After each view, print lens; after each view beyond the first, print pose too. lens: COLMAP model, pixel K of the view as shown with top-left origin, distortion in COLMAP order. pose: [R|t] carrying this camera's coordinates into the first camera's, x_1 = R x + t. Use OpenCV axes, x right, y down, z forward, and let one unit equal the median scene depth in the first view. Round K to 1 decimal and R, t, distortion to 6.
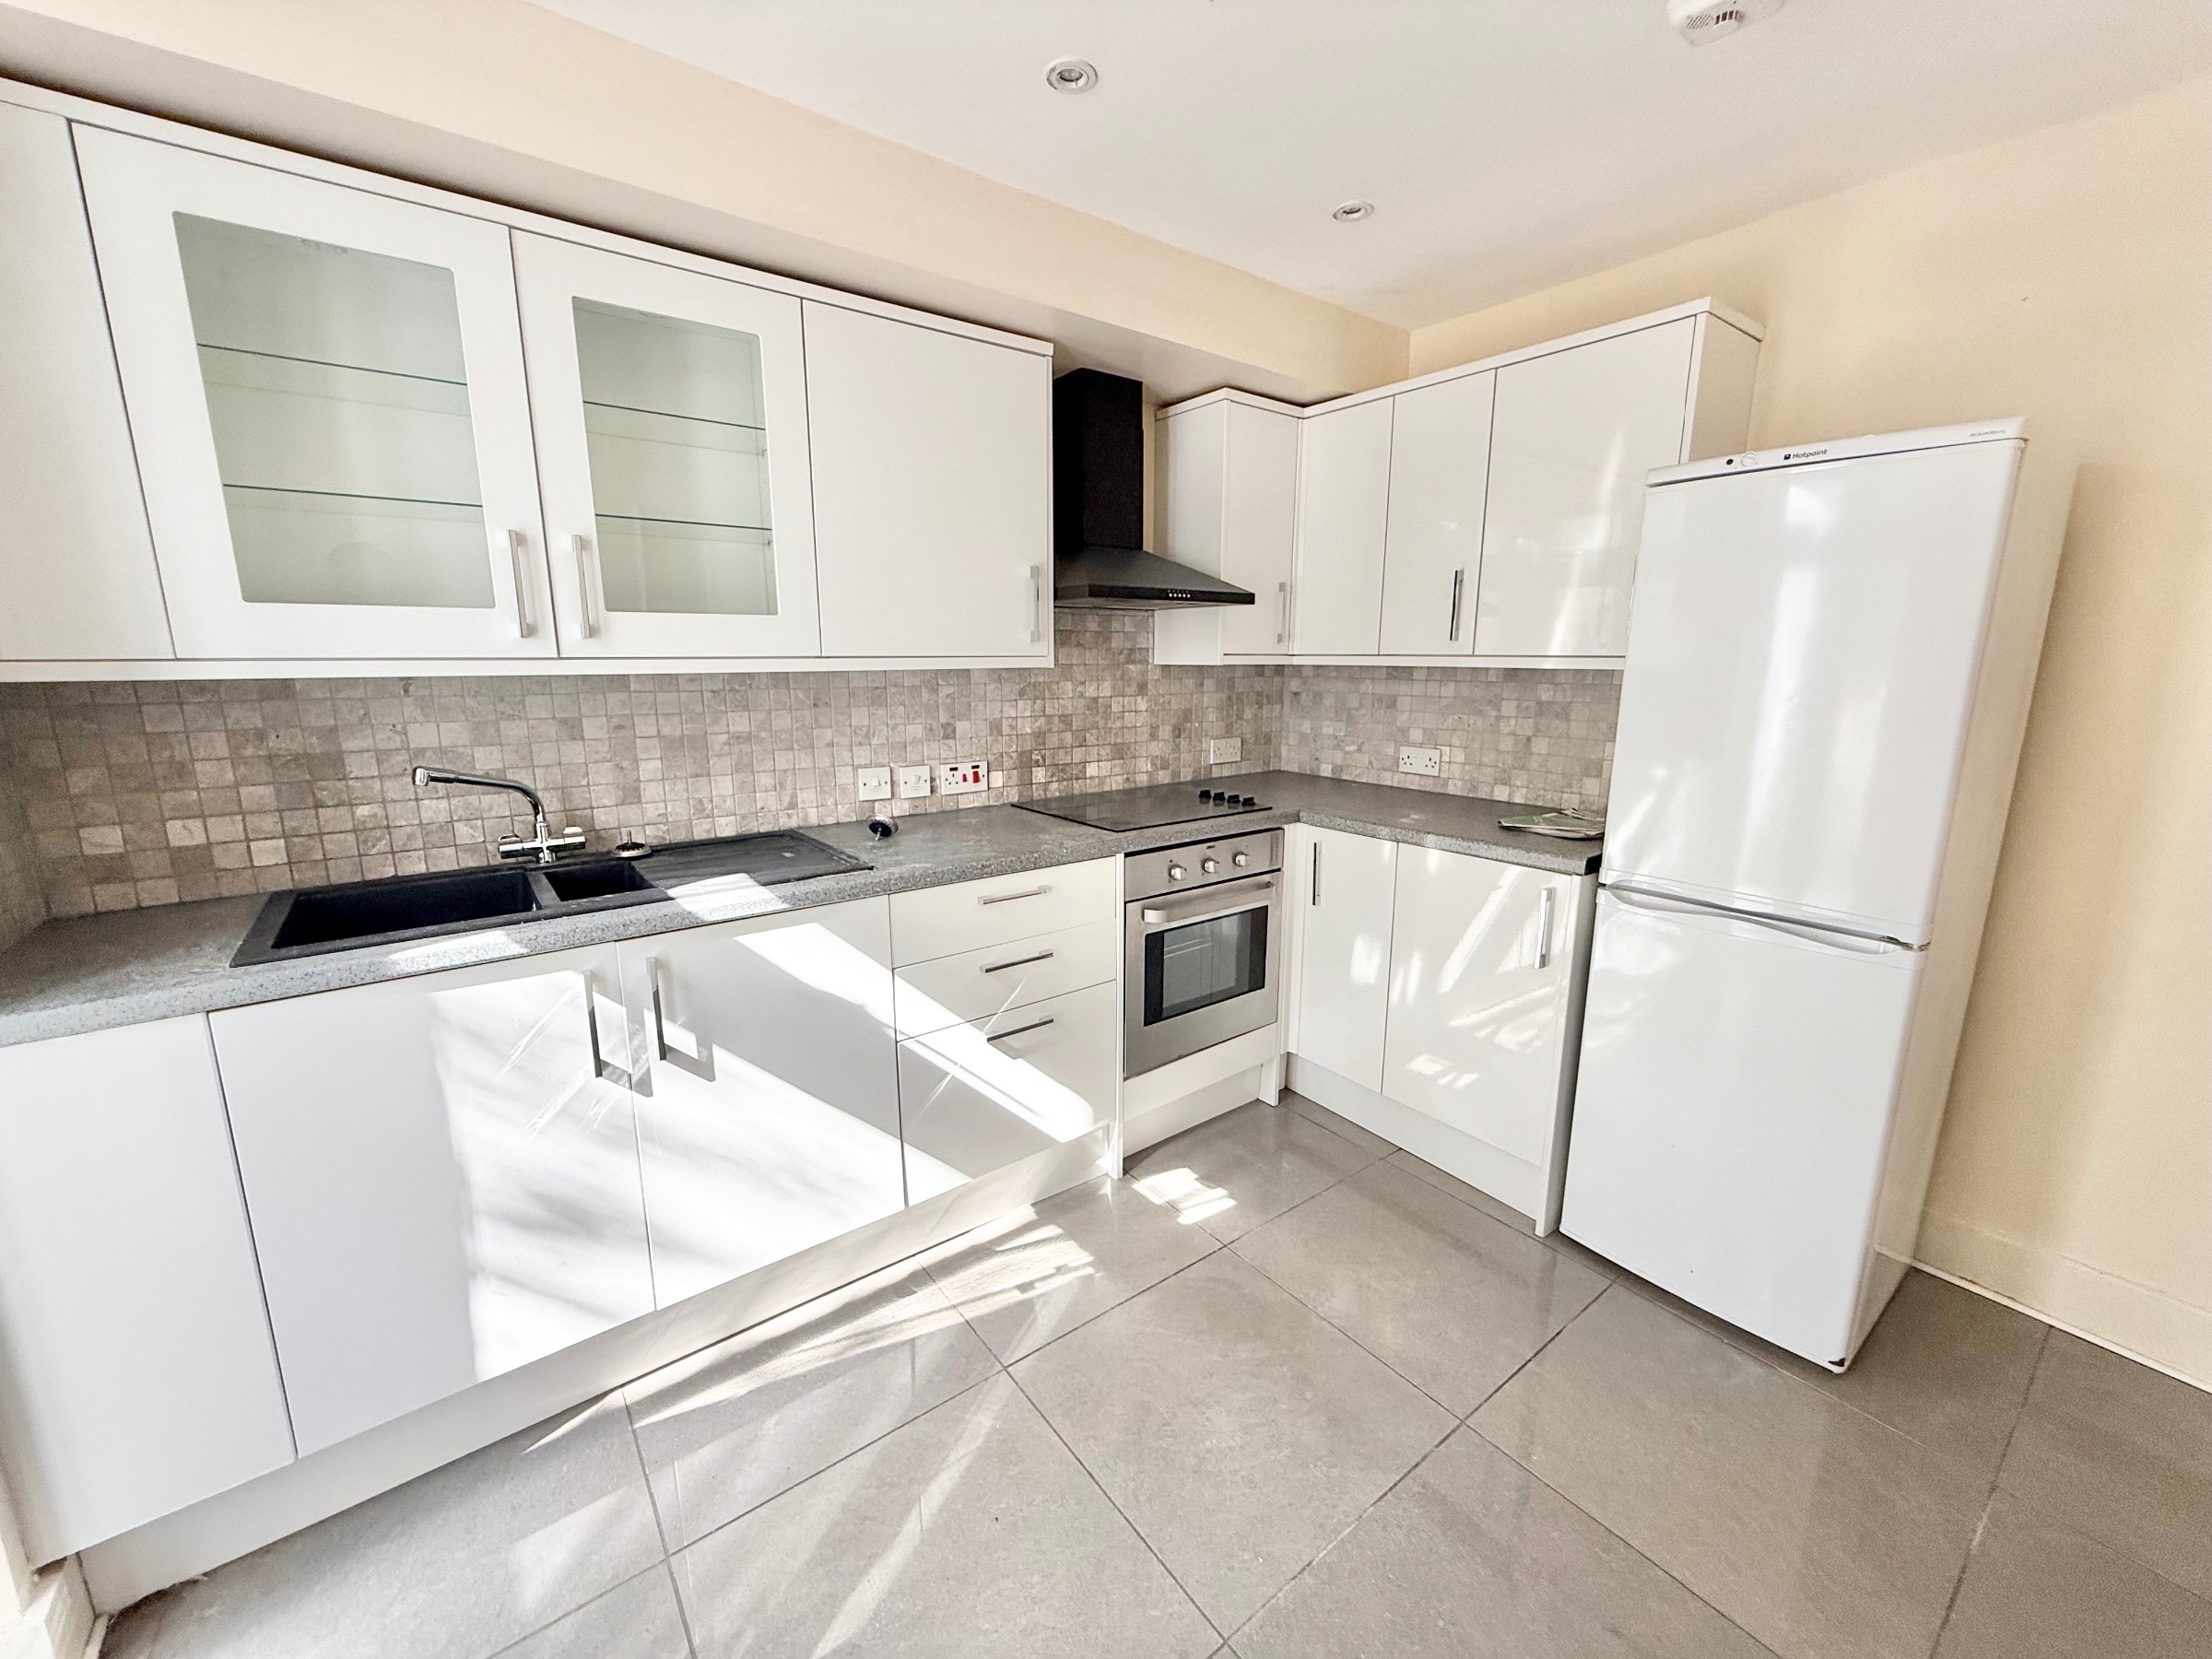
lens RADIAL K [[878.8, 0, 1100.1], [0, 878.8, 825.9], [0, 0, 1]] dist [0.001567, 0.000224]
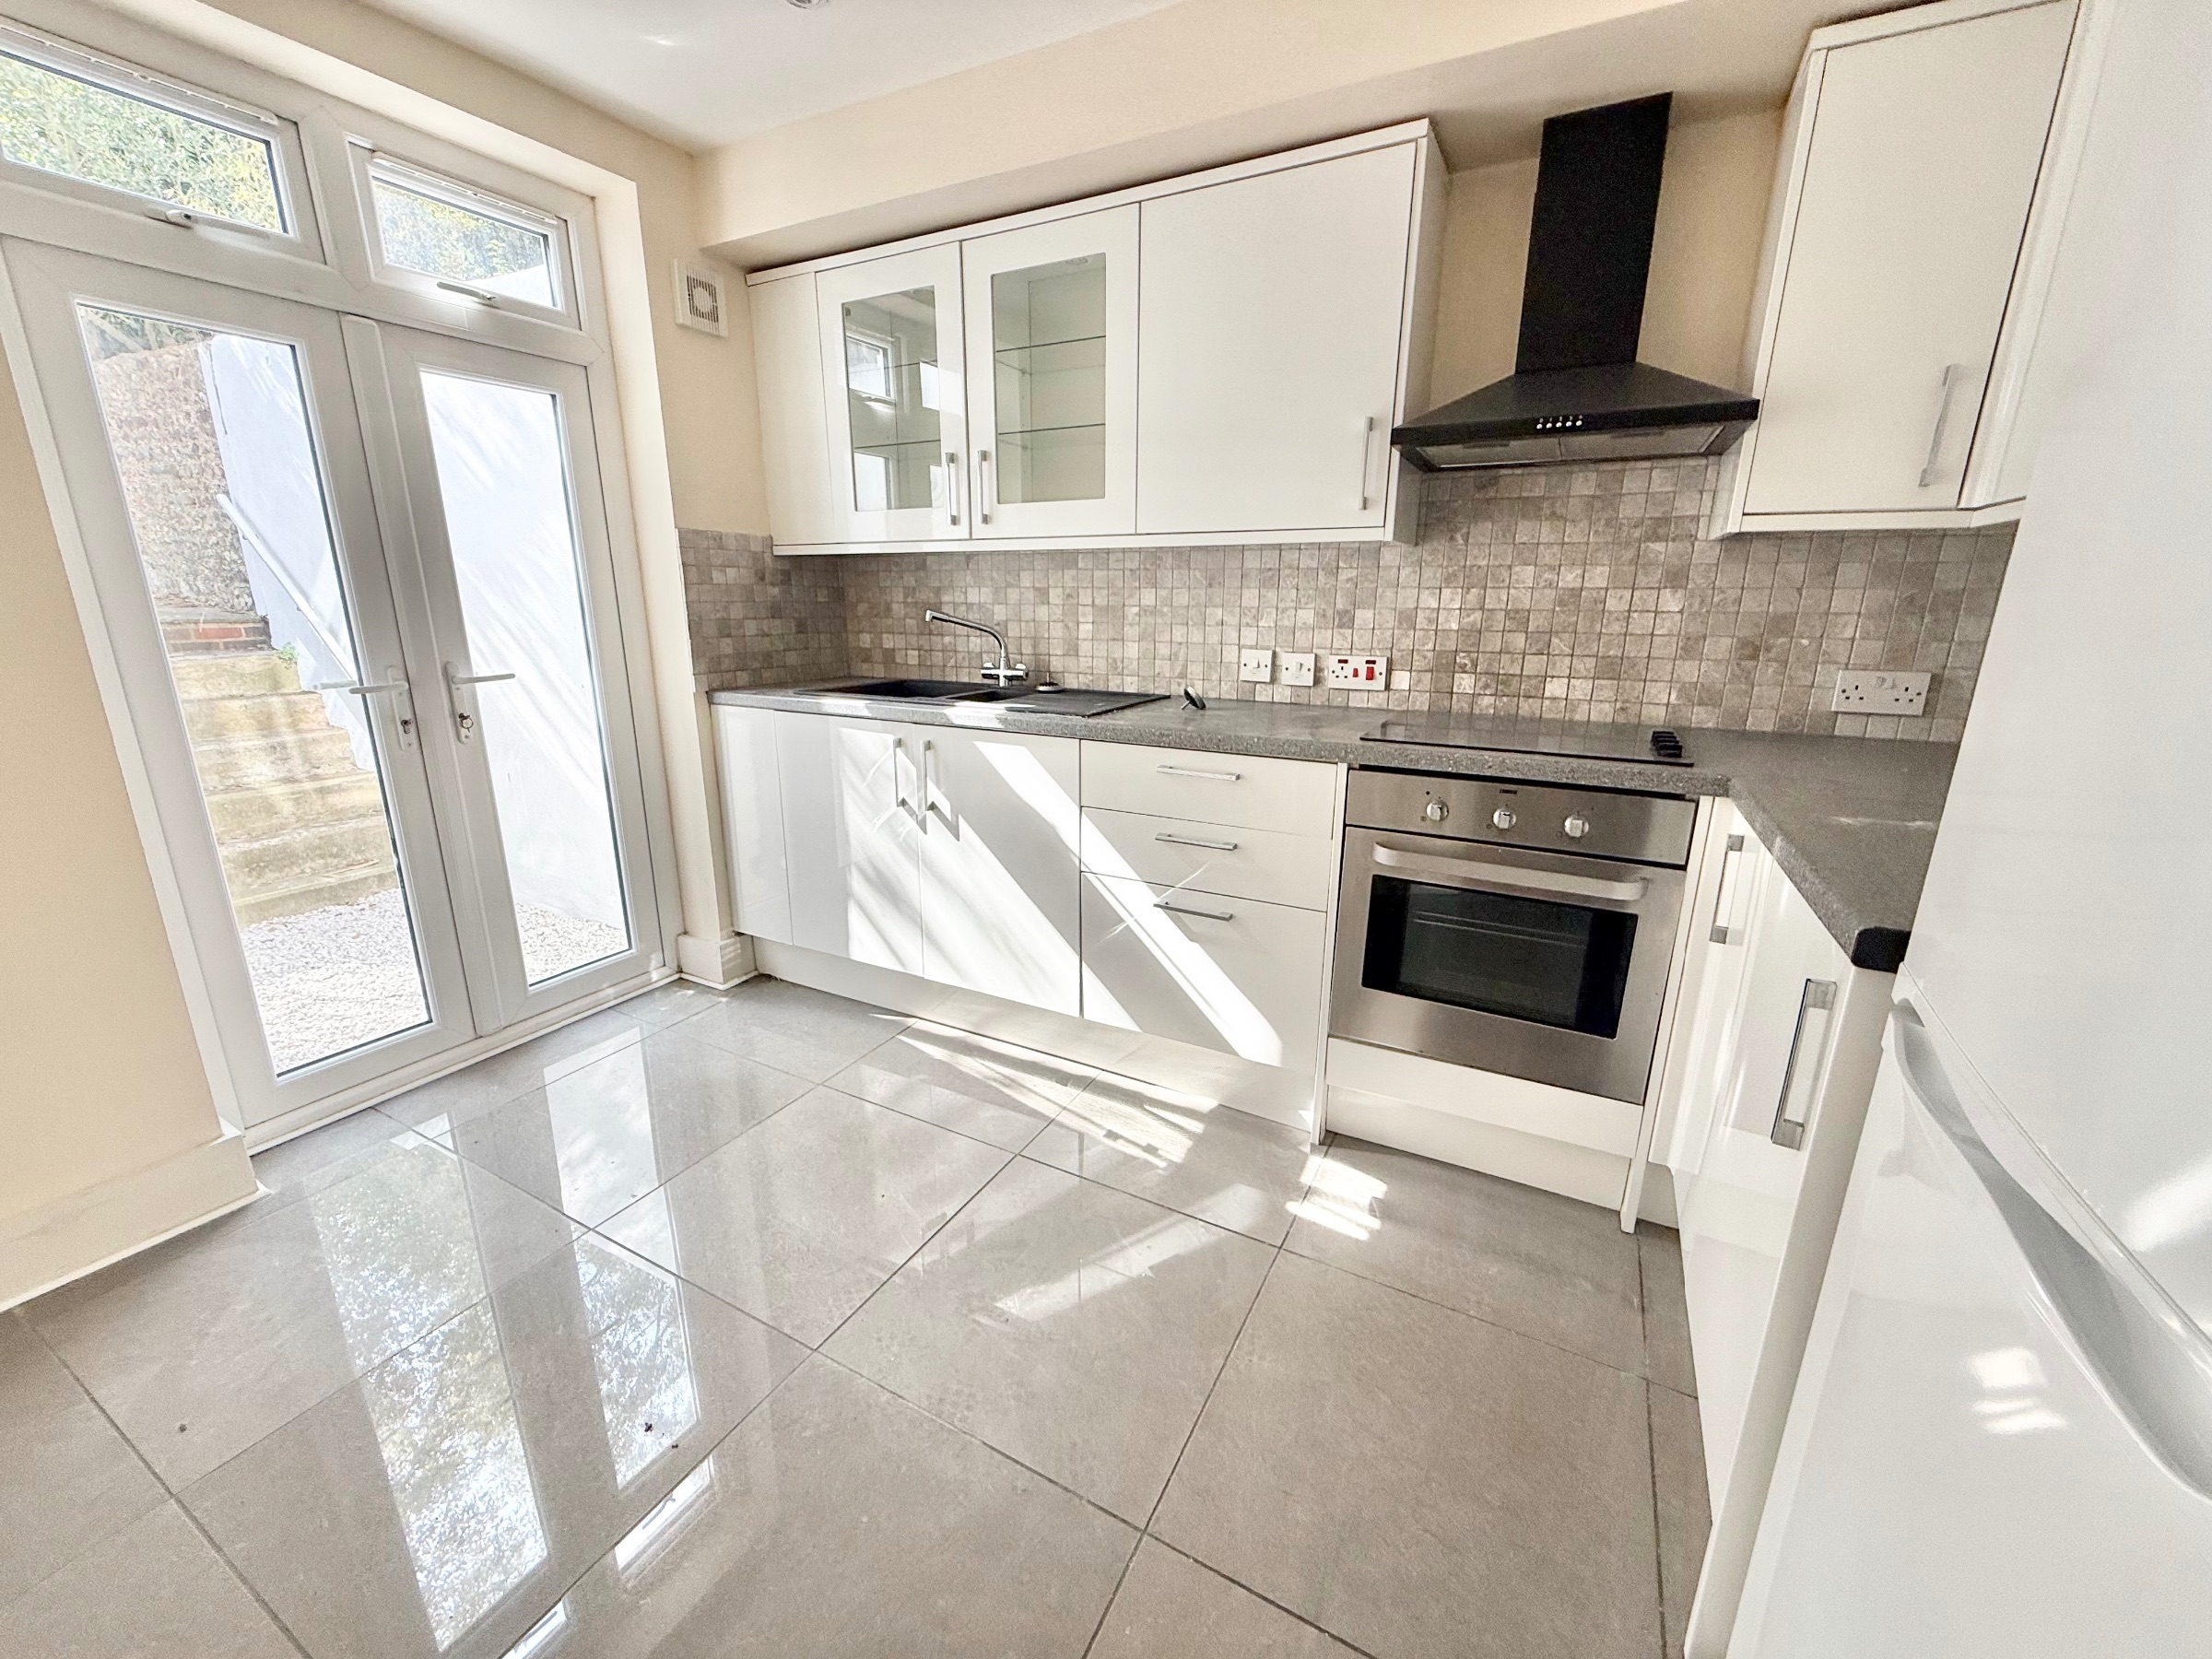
lens RADIAL K [[882.6, 0, 1096.0], [0, 882.6, 822.0], [0, 0, 1]] dist [-0.000029, 0.000956]
pose [[0.415706, 0.233672, -0.878969, 0.662653], [-0.178862, 0.968563, 0.172898, -0.017091], [0.891738, 0.085339, 0.444433, 0.423602]]
